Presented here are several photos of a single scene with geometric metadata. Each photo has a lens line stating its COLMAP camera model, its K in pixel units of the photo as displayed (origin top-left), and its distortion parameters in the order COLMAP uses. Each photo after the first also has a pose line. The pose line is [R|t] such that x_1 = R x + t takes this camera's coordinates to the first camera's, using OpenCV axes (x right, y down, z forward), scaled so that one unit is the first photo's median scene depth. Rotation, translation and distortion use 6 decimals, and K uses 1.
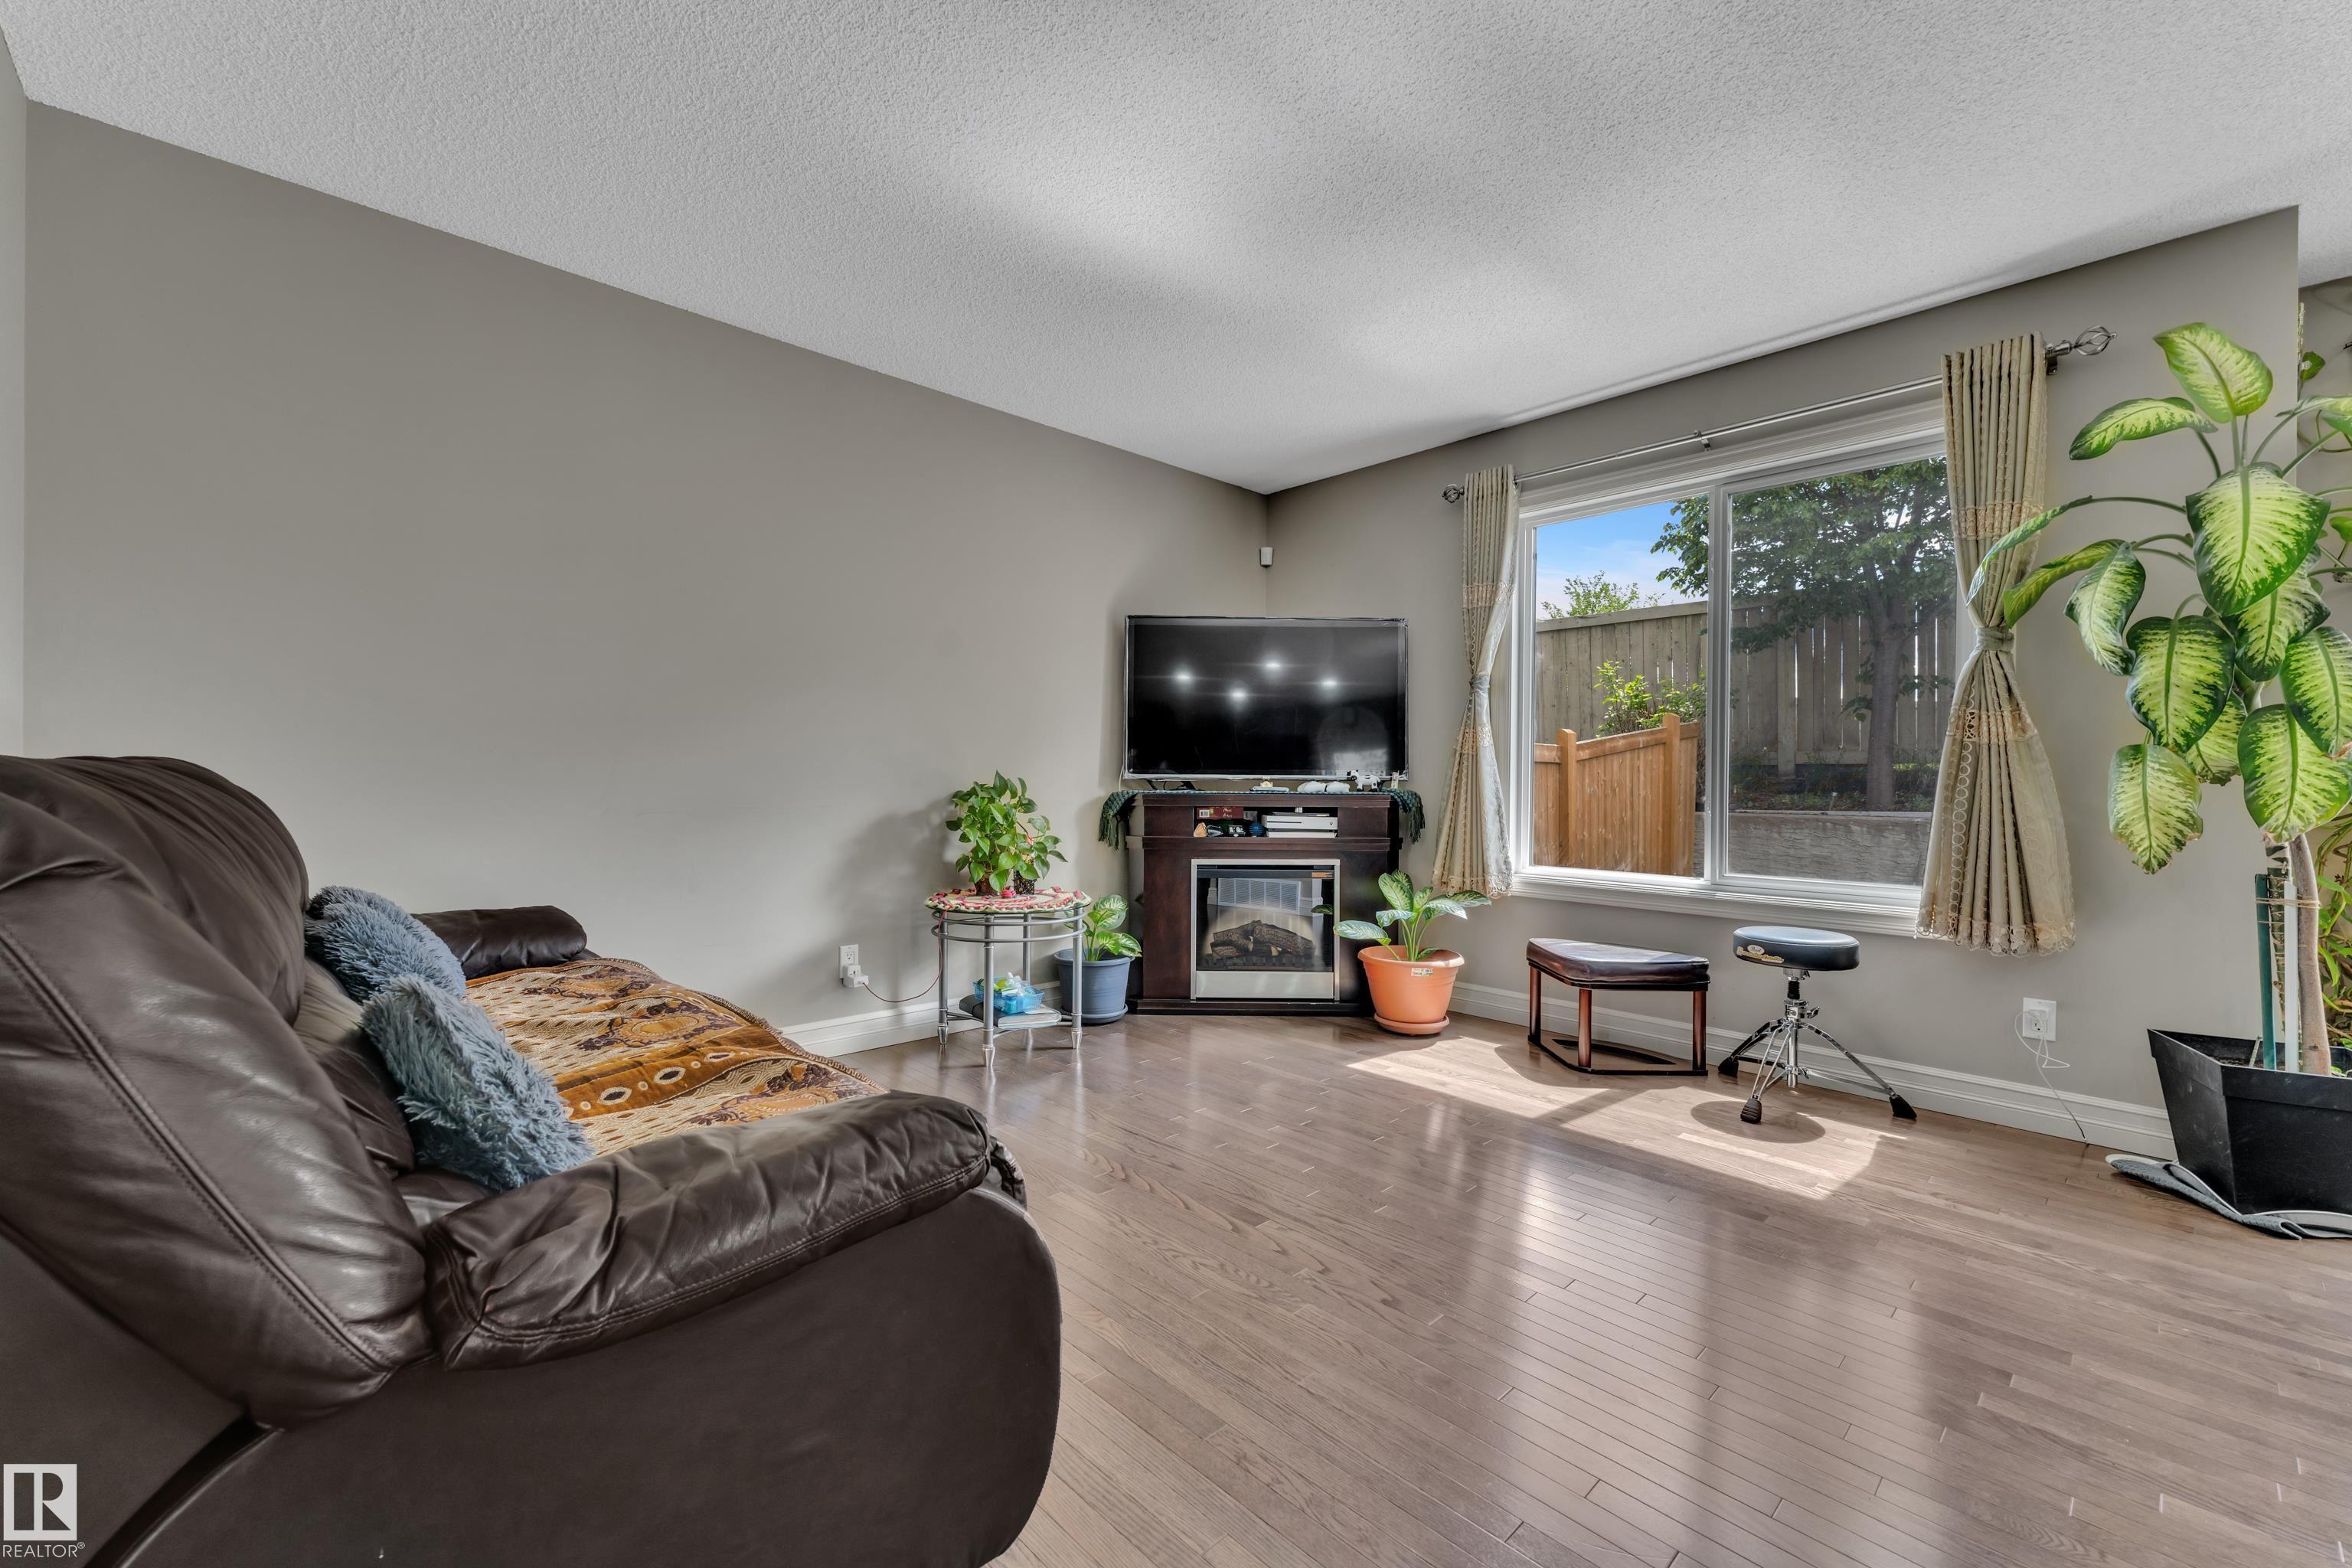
lens RADIAL K [[946.4, 0, 1176.9], [0, 946.4, 787.0], [0, 0, 1]] dist [0.001683, 0.000037]
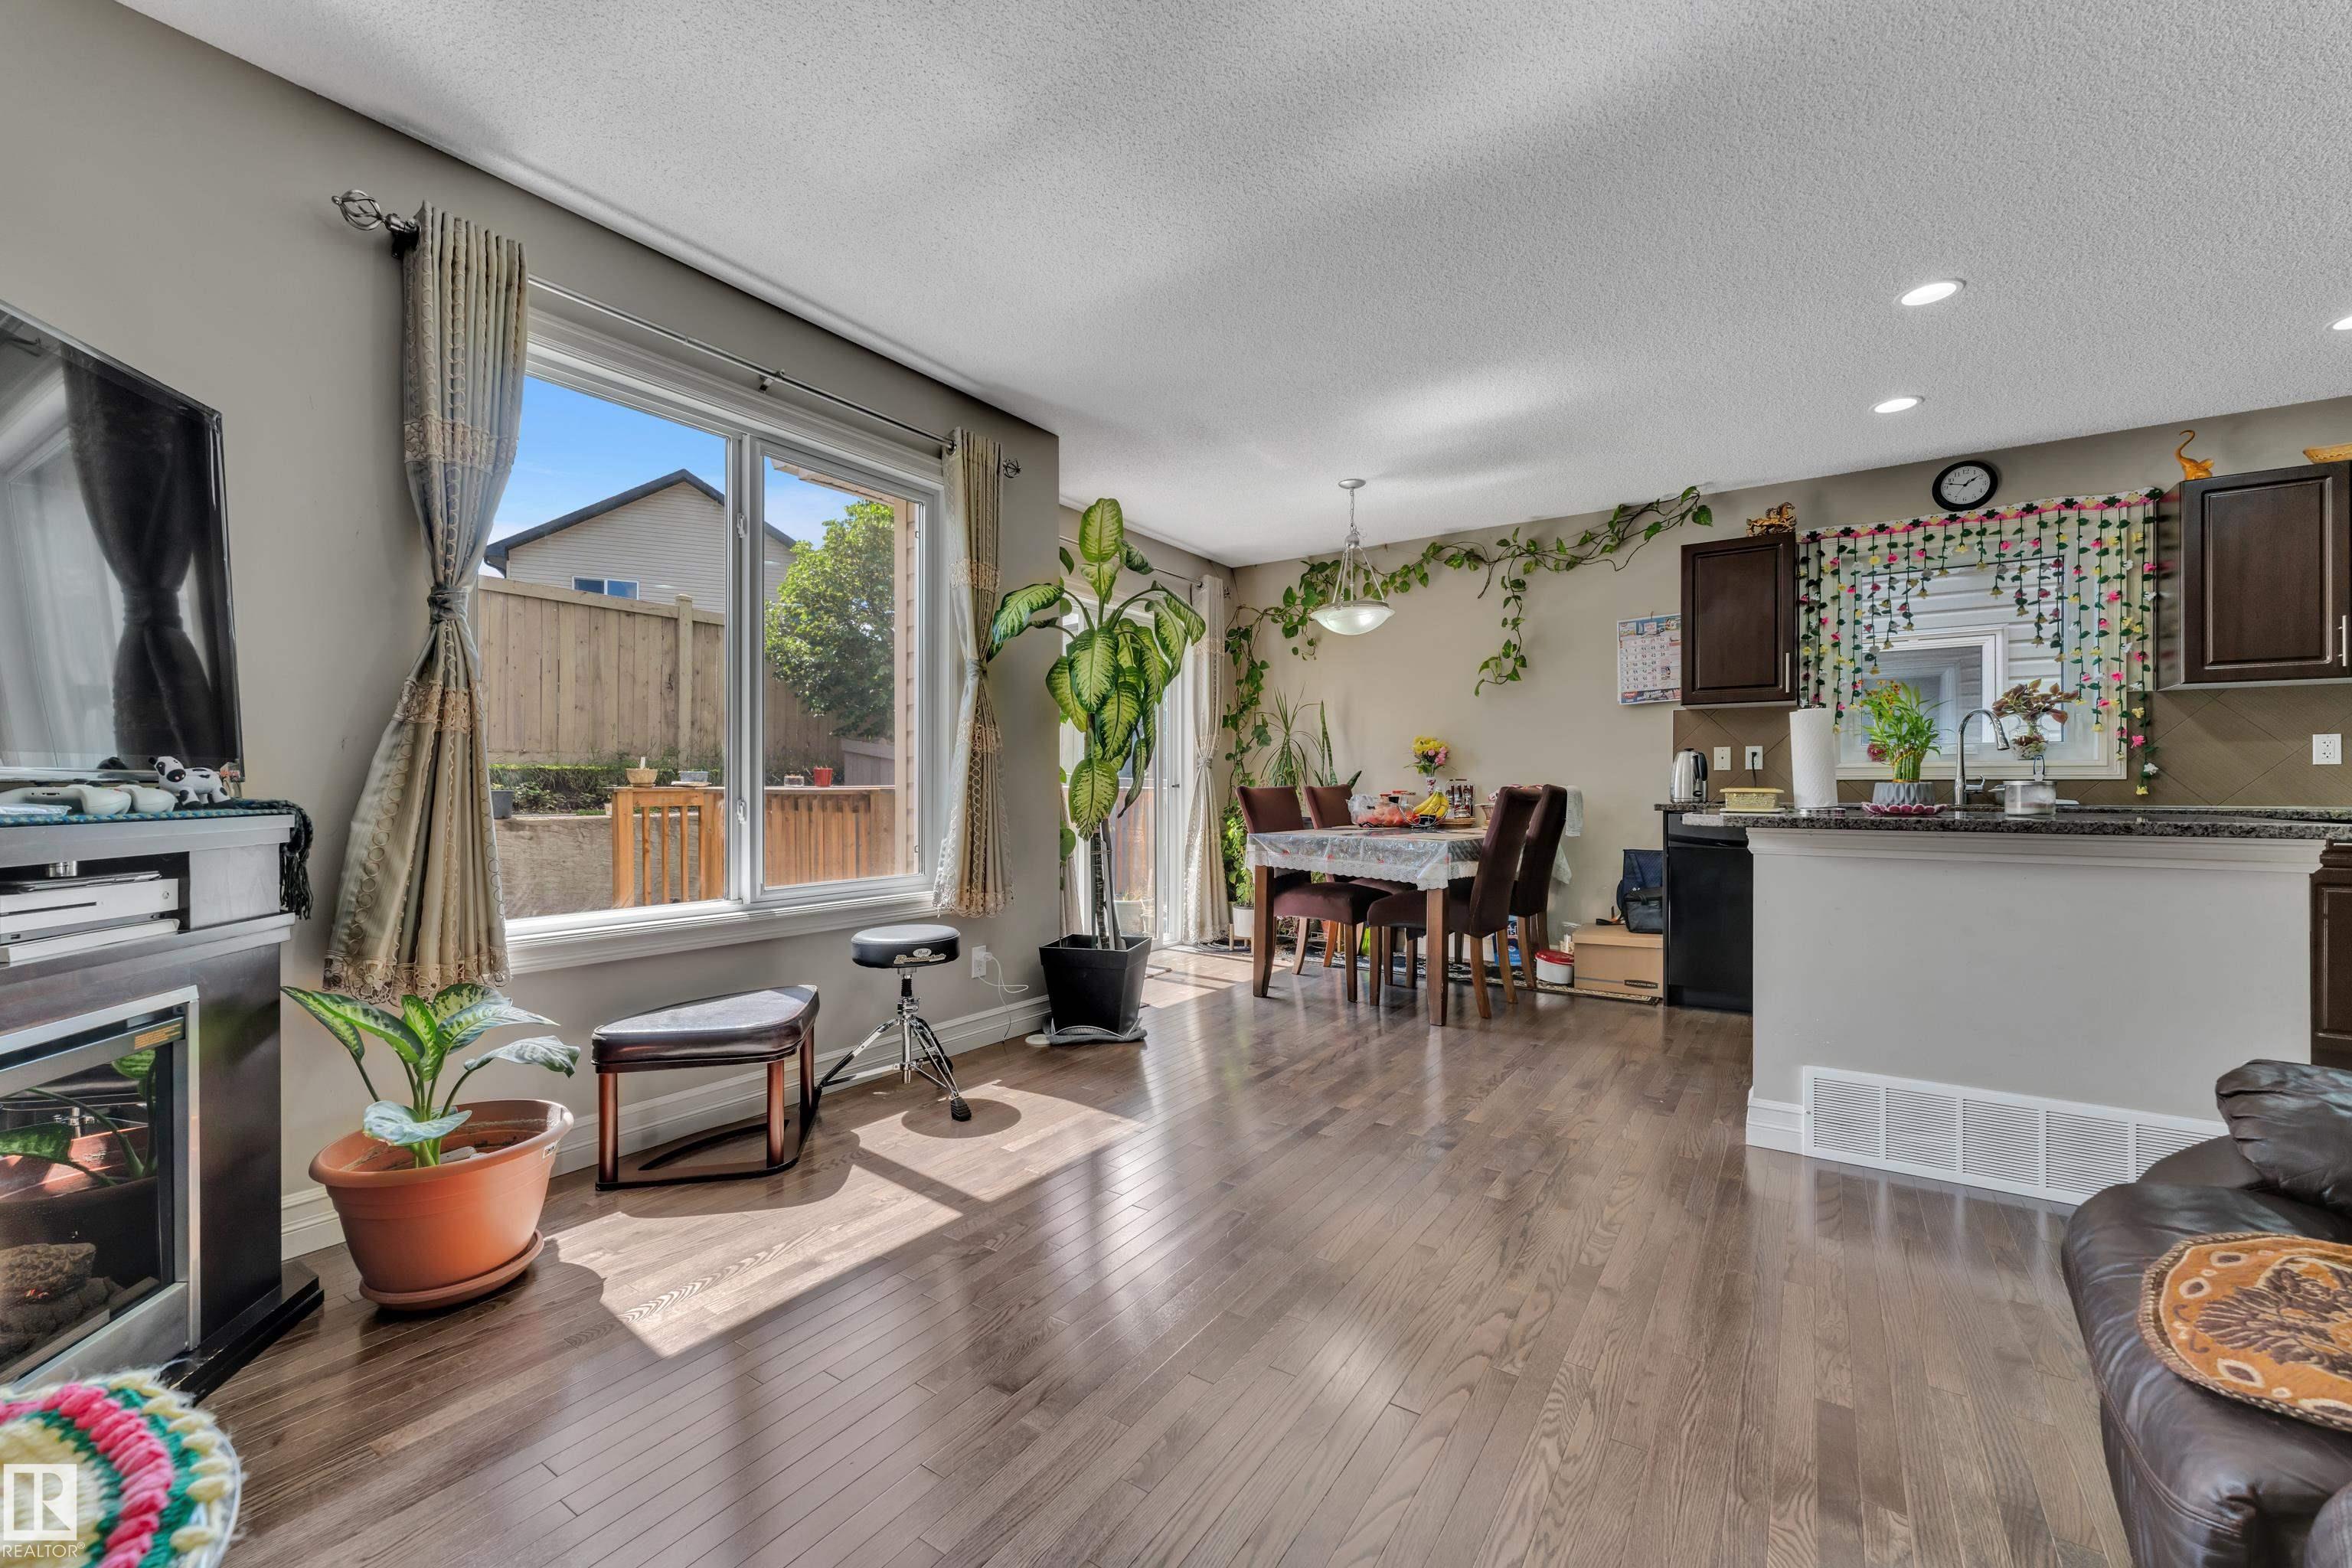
lens RADIAL K [[946.4, 0, 1166.4], [0, 946.4, 788.1], [0, 0, 1]] dist [0.001683, 0.000037]
pose [[-0.210070, -0.009937, 0.977636, -0.420916], [0.003875, 0.999932, 0.010996, -0.010119], [-0.977679, 0.006098, -0.210017, 0.992916]]
